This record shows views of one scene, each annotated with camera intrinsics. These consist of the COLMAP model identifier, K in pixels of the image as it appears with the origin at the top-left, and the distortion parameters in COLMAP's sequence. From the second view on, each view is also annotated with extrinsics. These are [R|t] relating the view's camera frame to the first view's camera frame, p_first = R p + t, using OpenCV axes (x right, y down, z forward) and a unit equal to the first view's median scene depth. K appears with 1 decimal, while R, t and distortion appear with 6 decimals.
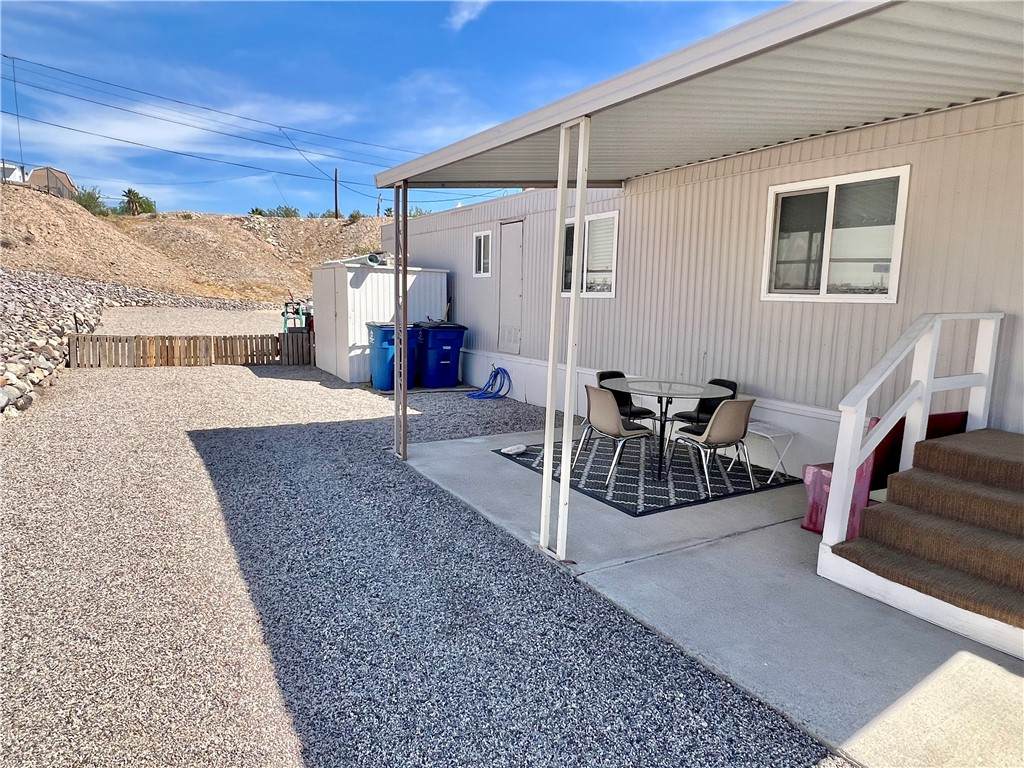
lens RADIAL K [[614.8, 0, 495.6], [0, 614.8, 398.6], [0, 0, 1]] dist [-0.000139, 0.000286]
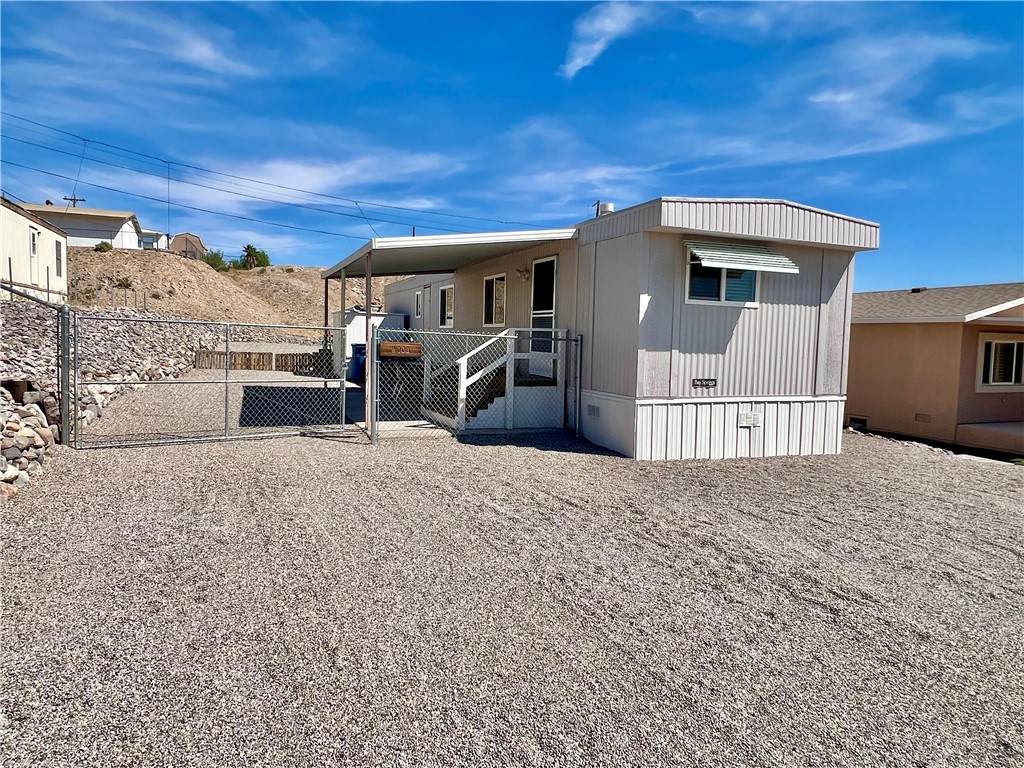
lens RADIAL K [[650.2, 0, 509.9], [0, 650.2, 380.7], [0, 0, 1]] dist [-0.006159, -0.000537]
pose [[0.989432, 0.013705, -0.144350, 0.162450], [-0.028687, 0.994347, -0.102231, 0.050988], [0.142133, 0.105291, 0.984232, -0.242053]]
